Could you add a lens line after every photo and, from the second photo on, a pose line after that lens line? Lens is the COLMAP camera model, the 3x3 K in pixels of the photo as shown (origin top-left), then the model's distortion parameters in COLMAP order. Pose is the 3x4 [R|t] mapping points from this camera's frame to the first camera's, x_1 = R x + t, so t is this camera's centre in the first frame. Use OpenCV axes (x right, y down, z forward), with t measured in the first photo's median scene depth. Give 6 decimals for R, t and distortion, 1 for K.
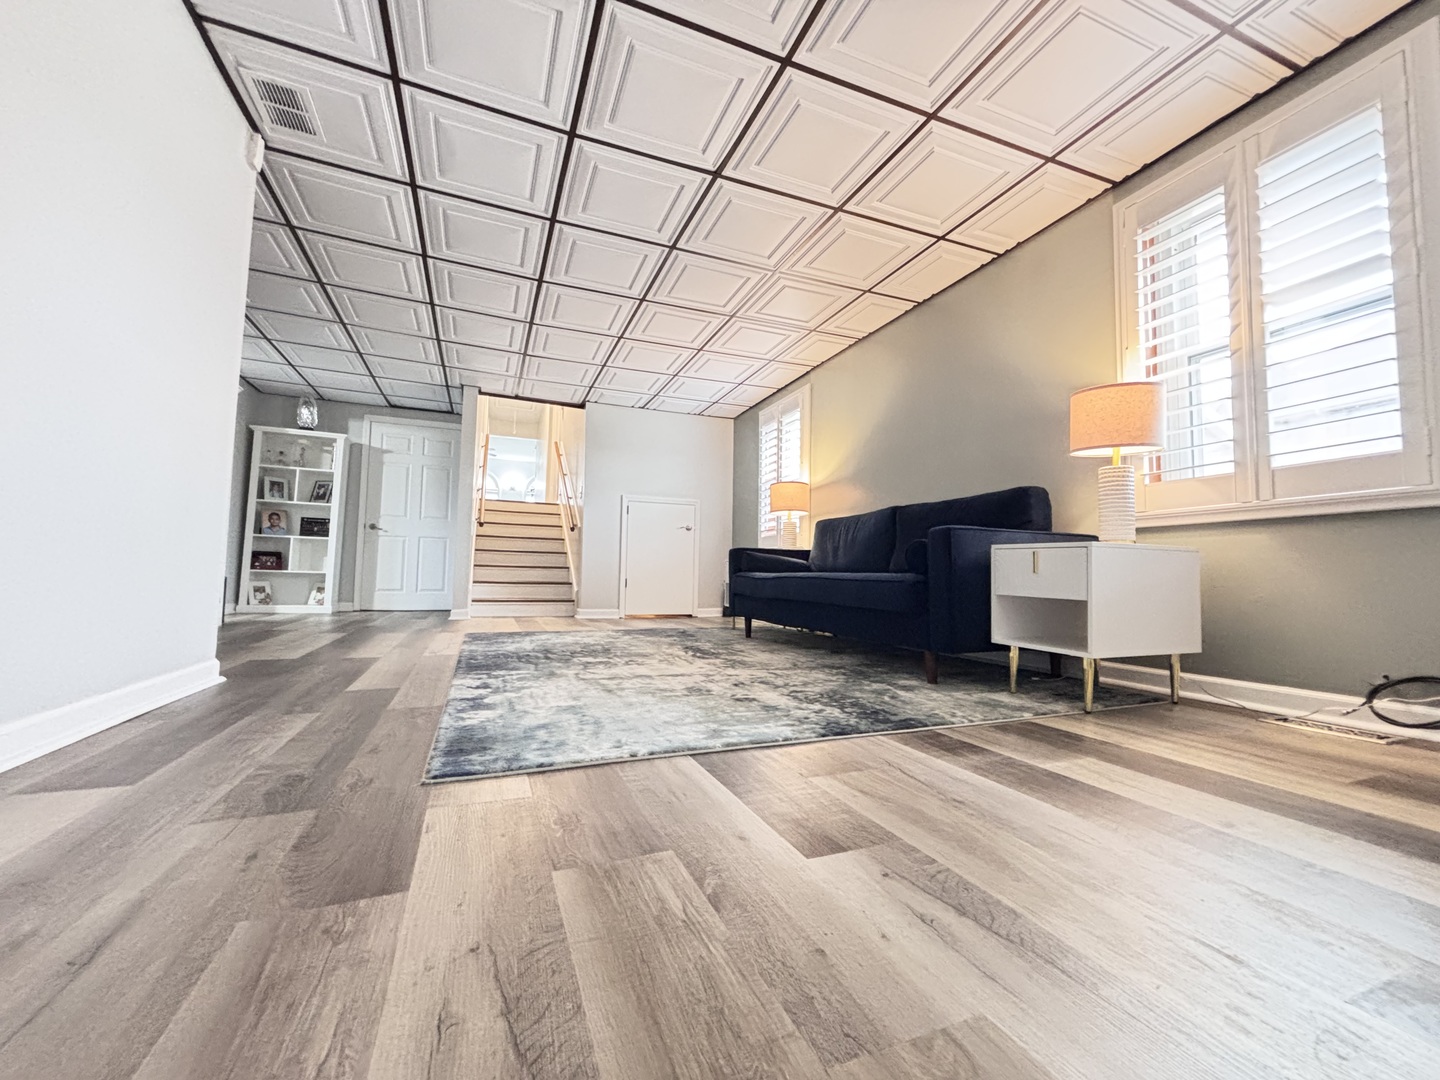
lens RADIAL K [[581.0, 0, 719.2], [0, 581.0, 533.7], [0, 0, 1]] dist [-0.003499, -0.000055]
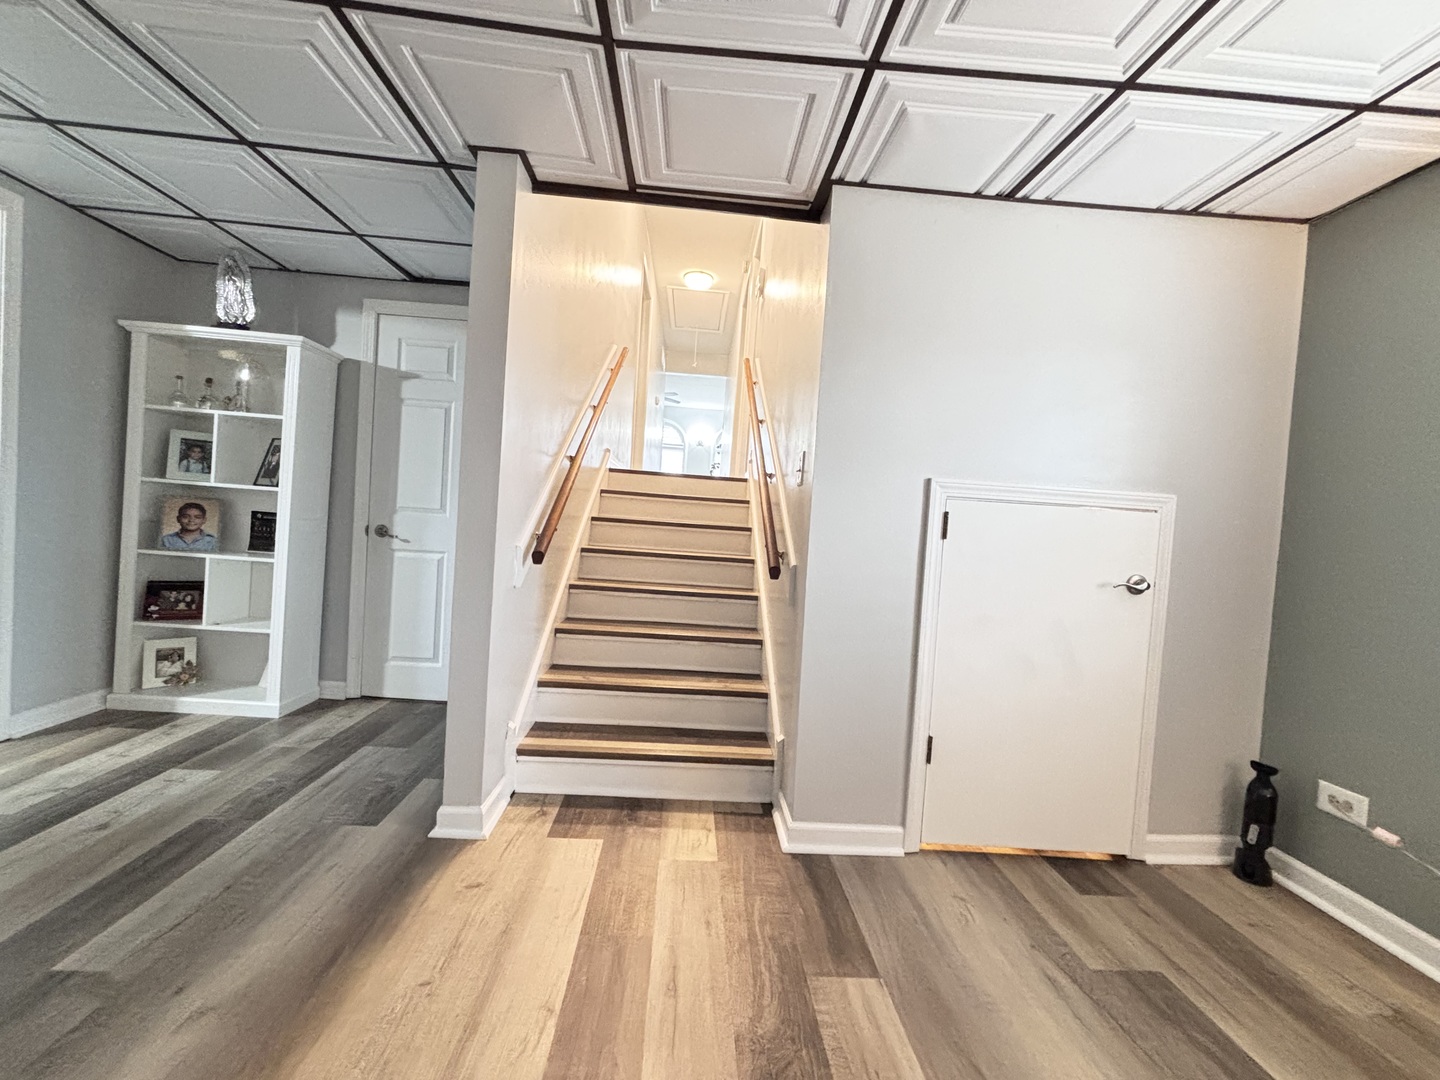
lens RADIAL K [[581.0, 0, 718.5], [0, 581.0, 536.5], [0, 0, 1]] dist [-0.003499, -0.000055]
pose [[0.947153, 0.050187, -0.316832, -0.173176], [-0.022790, 0.995718, 0.089594, -0.060263], [0.319972, -0.077639, 0.944240, 0.647166]]
